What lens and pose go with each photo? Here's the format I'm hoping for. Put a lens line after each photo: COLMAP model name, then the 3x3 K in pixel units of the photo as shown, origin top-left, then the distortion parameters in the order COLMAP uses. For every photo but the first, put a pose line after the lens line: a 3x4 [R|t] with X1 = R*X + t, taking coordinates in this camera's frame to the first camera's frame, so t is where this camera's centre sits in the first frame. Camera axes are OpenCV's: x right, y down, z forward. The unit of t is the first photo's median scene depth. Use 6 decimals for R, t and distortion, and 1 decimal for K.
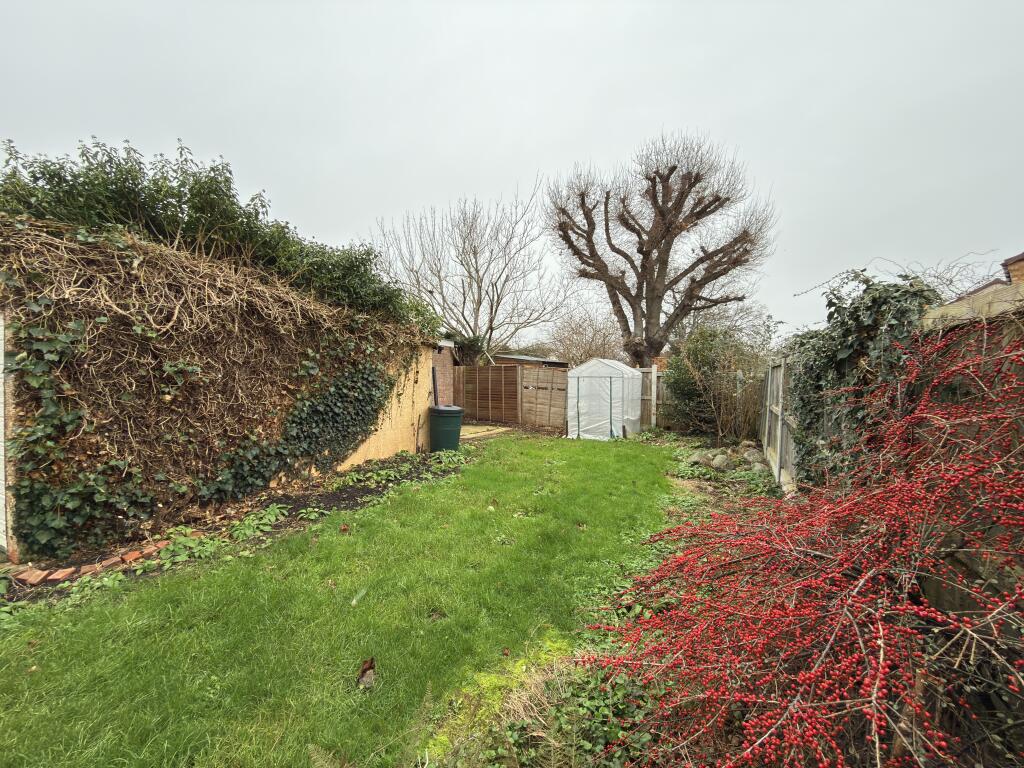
lens RADIAL K [[406.6, 0, 512.3], [0, 406.6, 381.2], [0, 0, 1]] dist [0.001615, 0.000069]
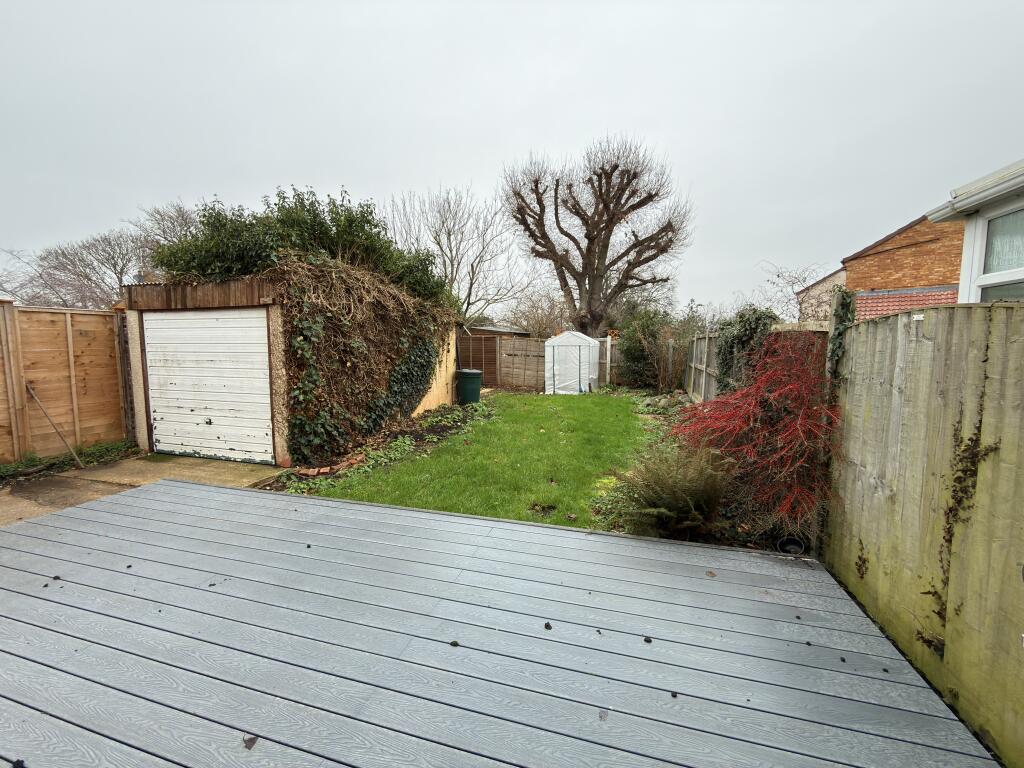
lens RADIAL K [[406.6, 0, 512.3], [0, 406.6, 381.2], [0, 0, 1]] dist [0.001615, 0.000069]
pose [[0.983182, -0.026029, 0.180762, -0.129247], [0.011532, 0.996664, 0.080791, -0.002979], [-0.182262, -0.077347, 0.980203, -0.148777]]
